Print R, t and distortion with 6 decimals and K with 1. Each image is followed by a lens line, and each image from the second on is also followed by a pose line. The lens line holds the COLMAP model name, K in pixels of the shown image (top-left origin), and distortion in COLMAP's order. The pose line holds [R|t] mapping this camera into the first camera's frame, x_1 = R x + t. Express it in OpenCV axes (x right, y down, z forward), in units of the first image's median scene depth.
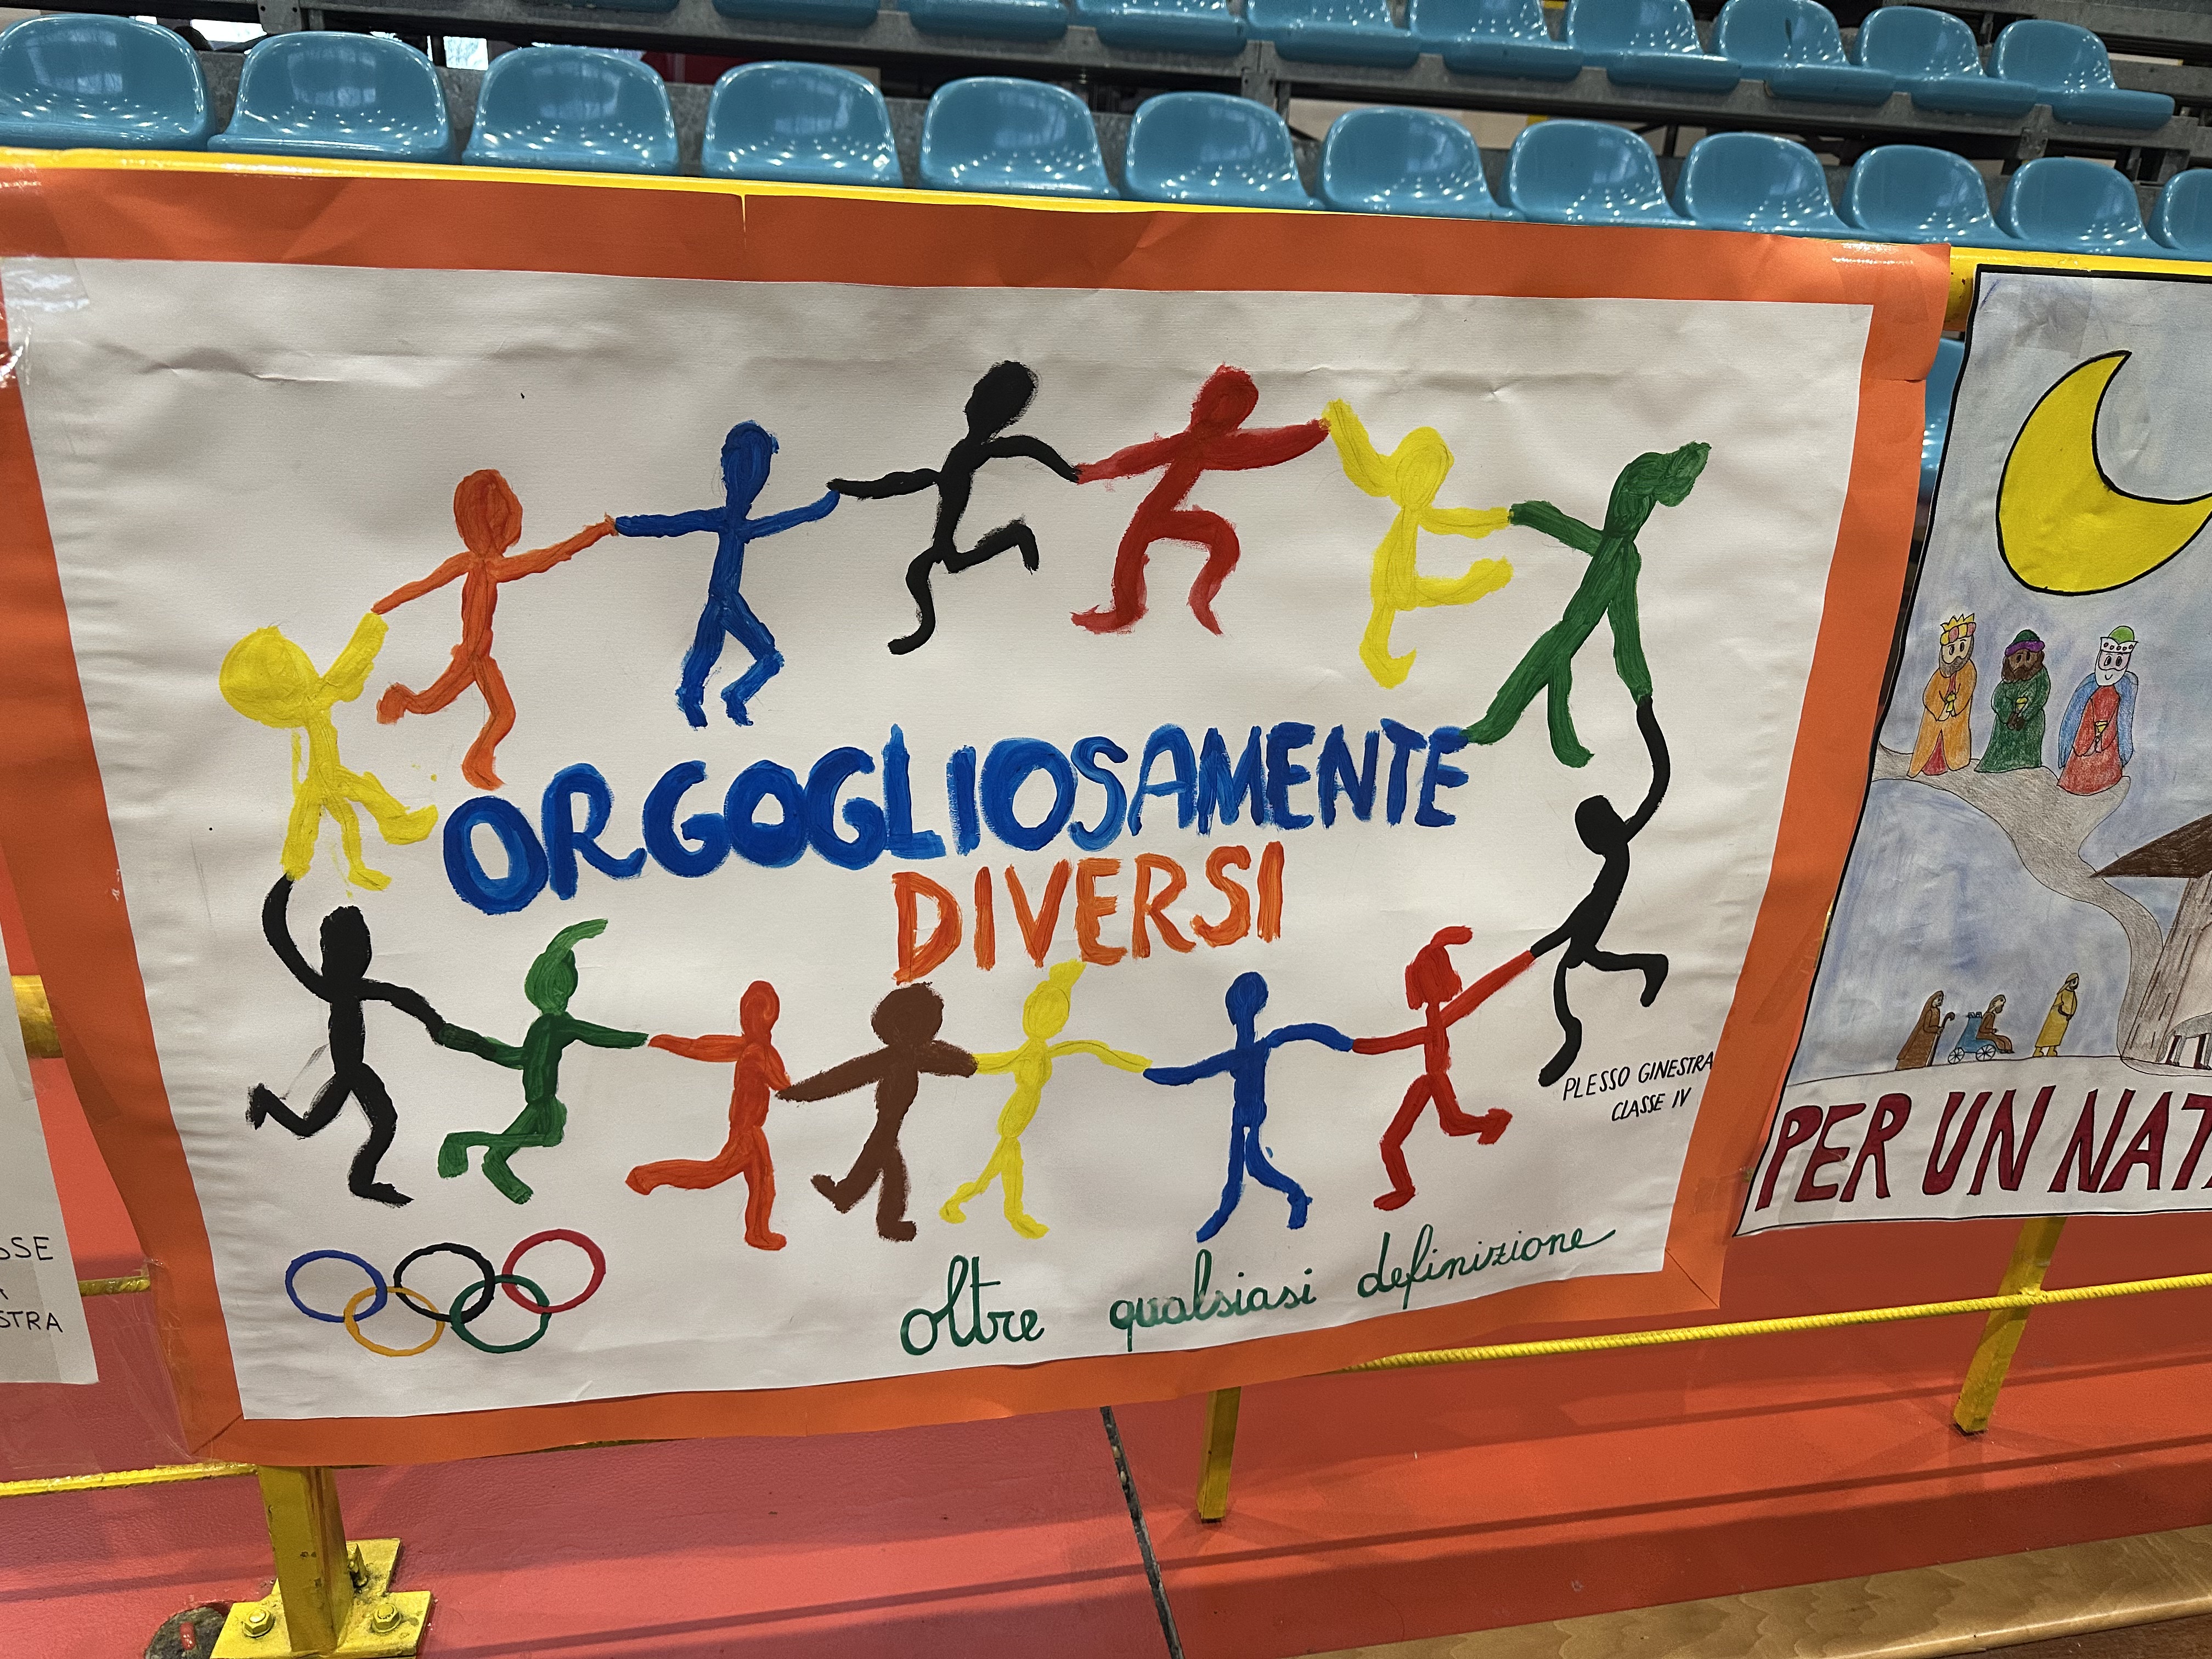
lens RADIAL K [[1536.8, 0, 1103.2], [0, 1536.8, 812.1], [0, 0, 1]] dist [0.005383, -0.014511]
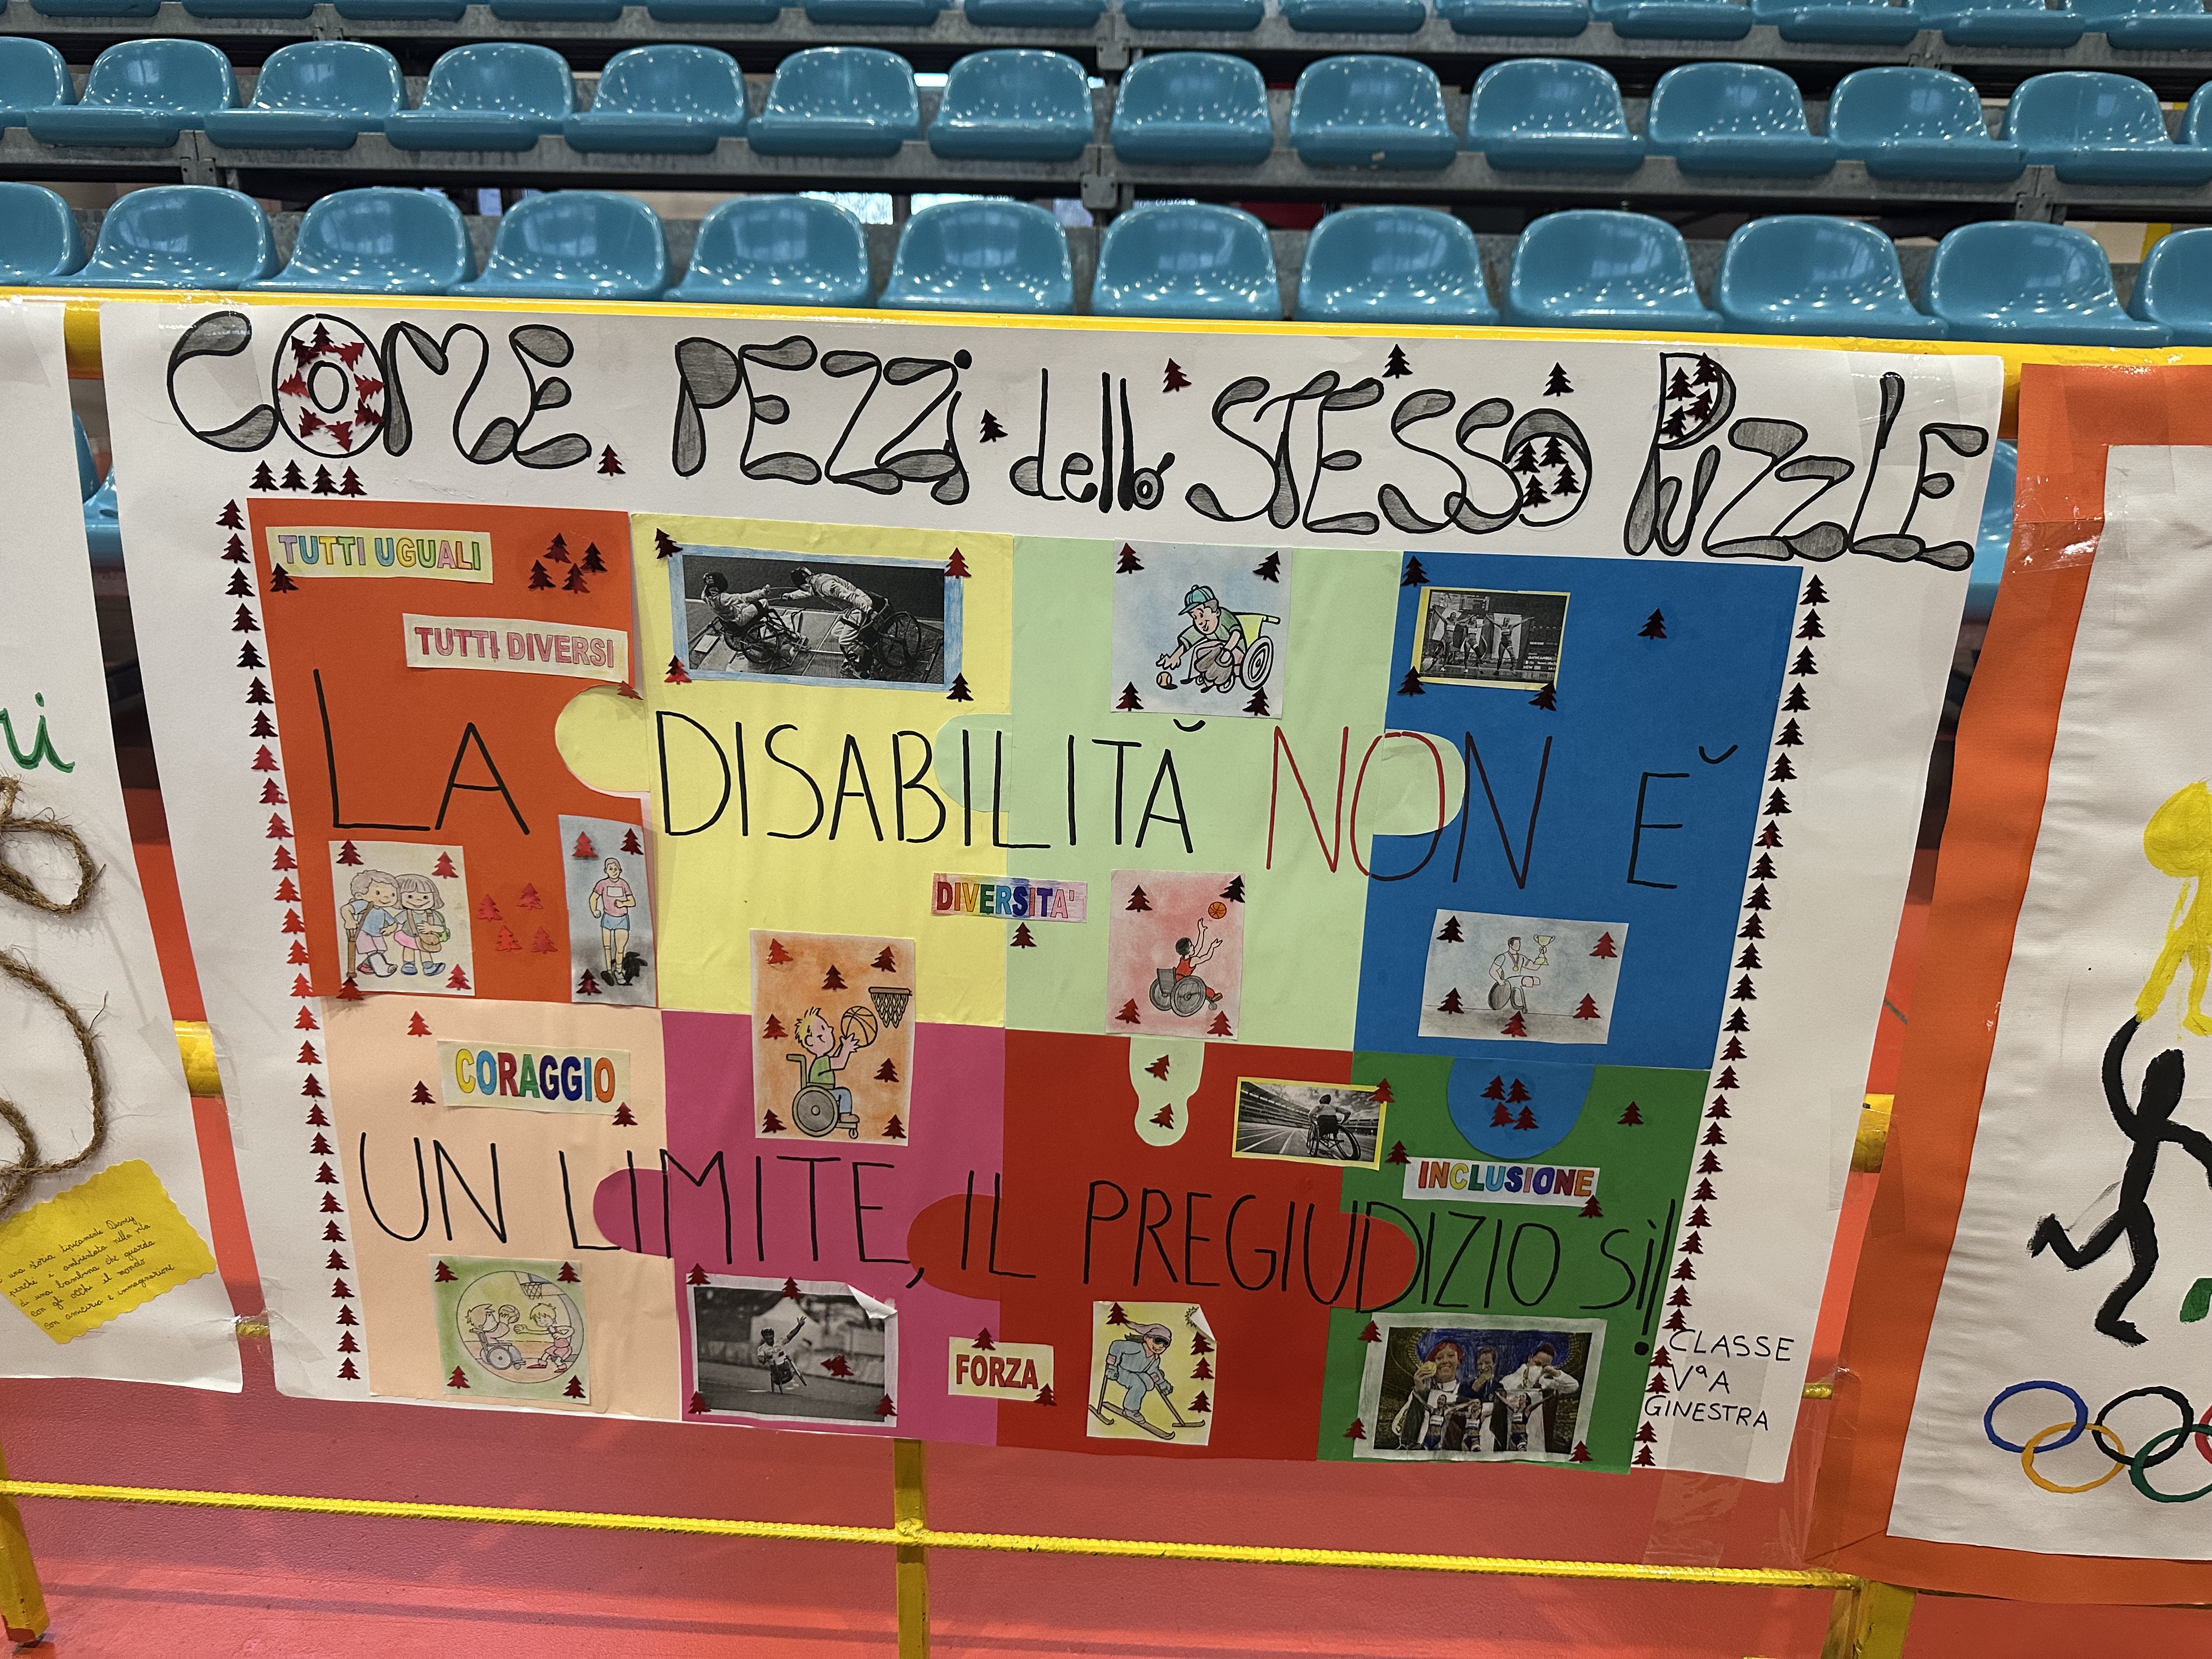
lens RADIAL K [[1536.8, 0, 1088.6], [0, 1536.8, 819.3], [0, 0, 1]] dist [0.005383, -0.014511]
pose [[0.973265, 0.039644, -0.226238, -0.269209], [-0.055072, 0.996537, -0.062294, 0.003198], [0.222985, 0.073088, 0.972078, -0.048751]]
